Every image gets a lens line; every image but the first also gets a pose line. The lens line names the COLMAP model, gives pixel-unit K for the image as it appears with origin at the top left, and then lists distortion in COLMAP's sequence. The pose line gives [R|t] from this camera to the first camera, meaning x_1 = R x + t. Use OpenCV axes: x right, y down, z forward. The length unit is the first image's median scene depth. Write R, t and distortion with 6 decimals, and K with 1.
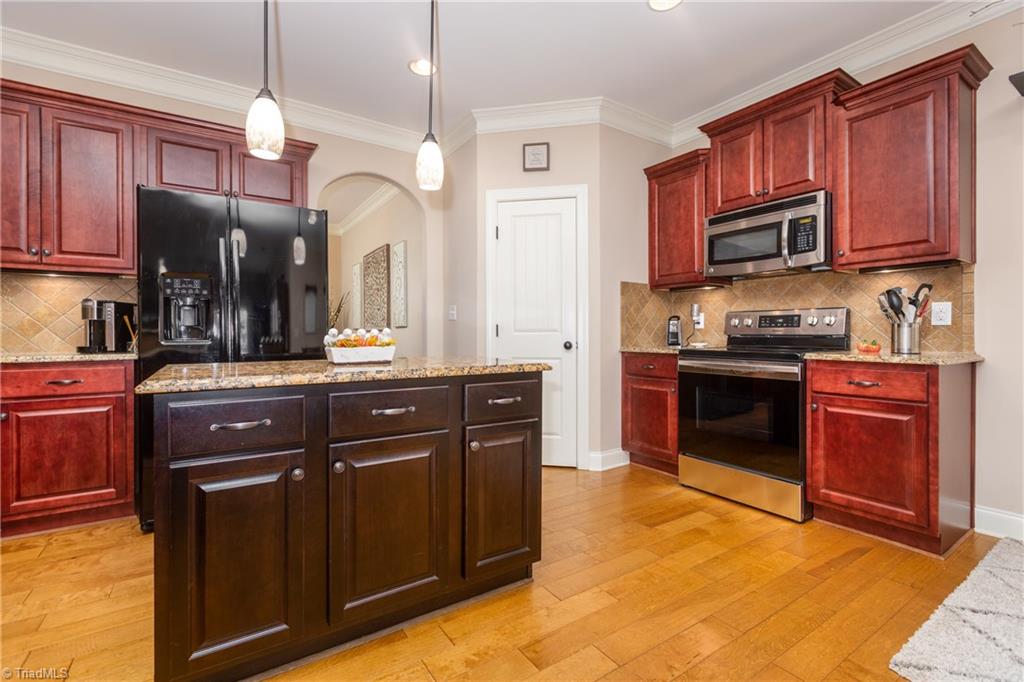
lens RADIAL K [[457.4, 0, 513.1], [0, 457.4, 335.0], [0, 0, 1]] dist [0.001025, -0.000614]
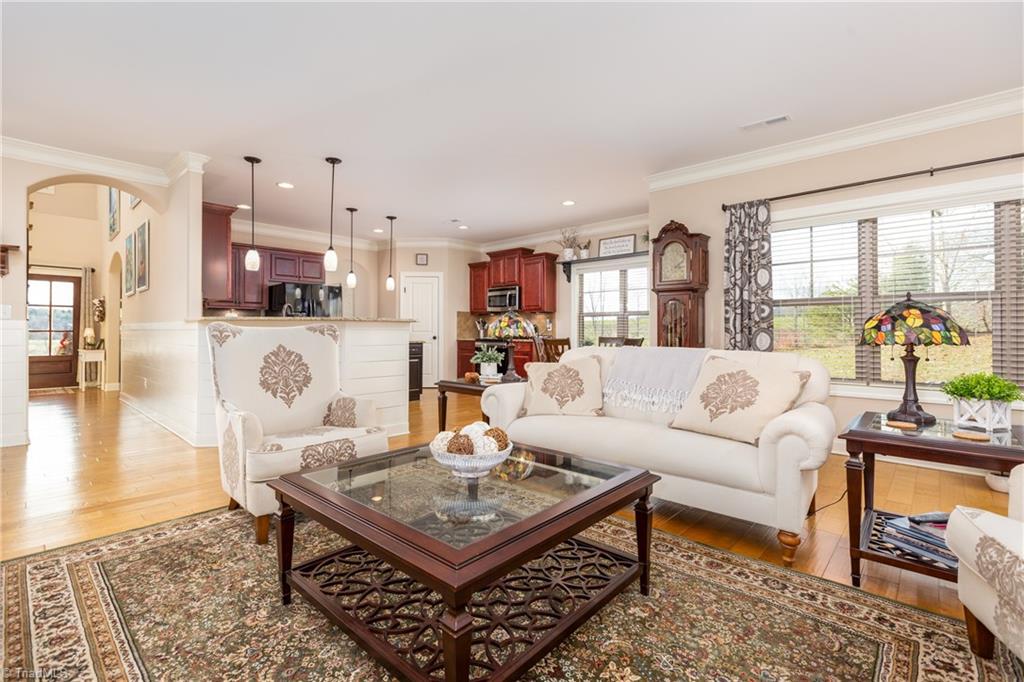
lens RADIAL K [[457.4, 0, 507.4], [0, 457.4, 334.5], [0, 0, 1]] dist [0.001025, -0.000614]
pose [[0.972463, 0.005836, 0.232985, -0.092104], [-0.005017, 0.999979, -0.004108, 0.019185], [-0.233004, 0.002826, 0.972472, -1.887297]]
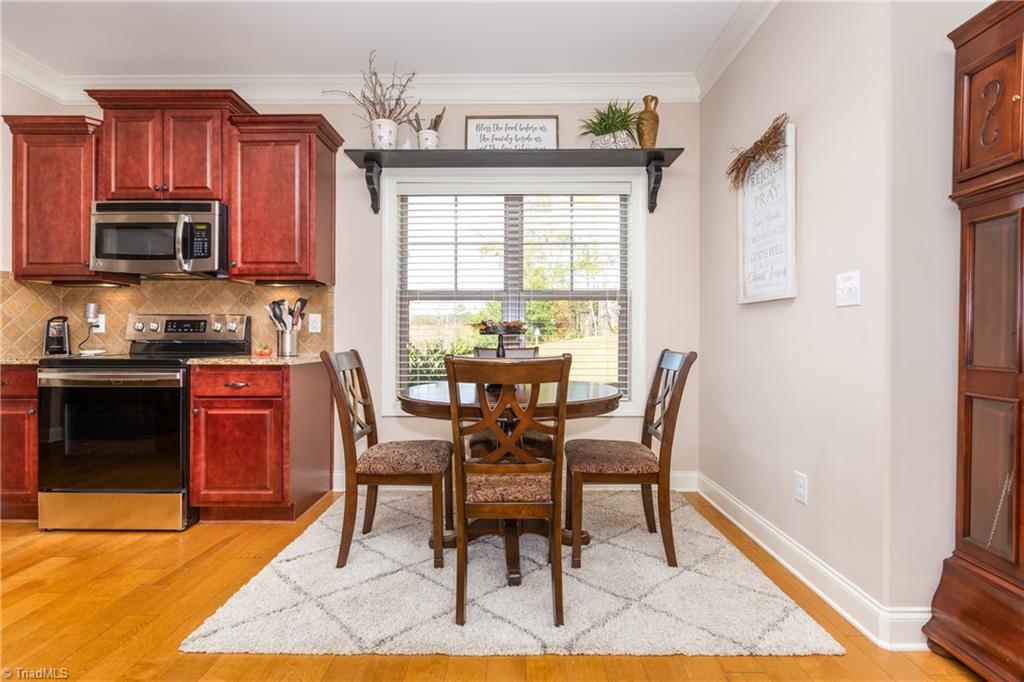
lens RADIAL K [[457.4, 0, 513.0], [0, 457.4, 339.1], [0, 0, 1]] dist [0.001025, -0.000614]
pose [[0.557964, 0.000988, 0.829864, 0.187011], [0.000317, 0.999999, -0.001403, -0.001261], [-0.829865, 0.001046, 0.557963, -0.130436]]
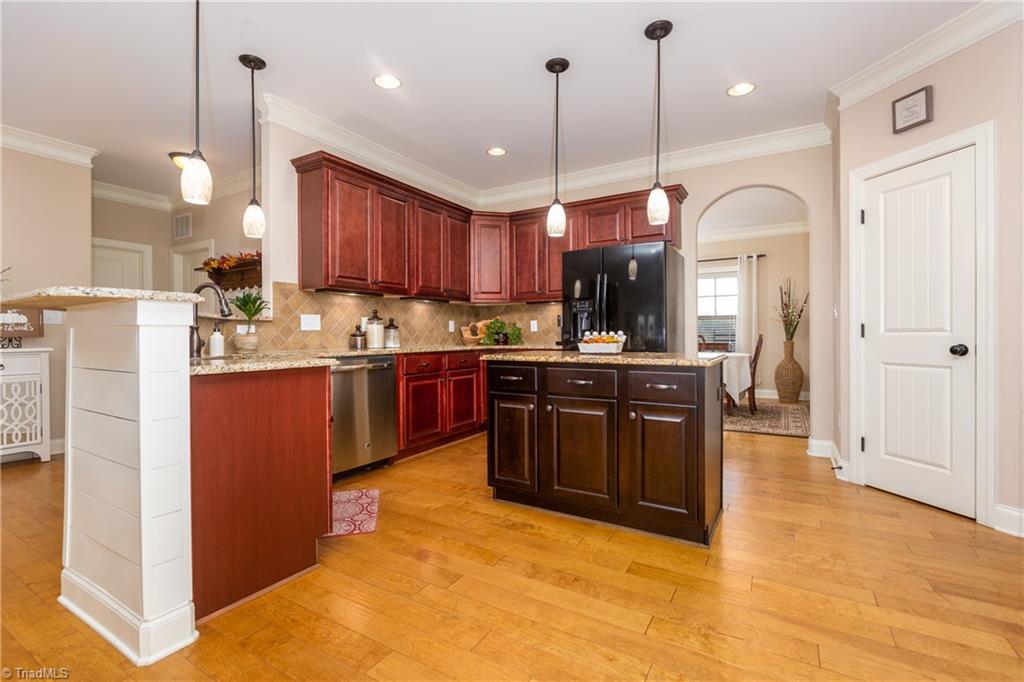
lens RADIAL K [[457.4, 0, 507.6], [0, 457.4, 337.7], [0, 0, 1]] dist [0.001025, -0.000614]
pose [[0.425799, 0.005889, -0.904799, 0.617458], [0.000249, 0.999978, 0.006625, -0.002026], [0.904818, -0.003047, 0.425788, 0.036933]]
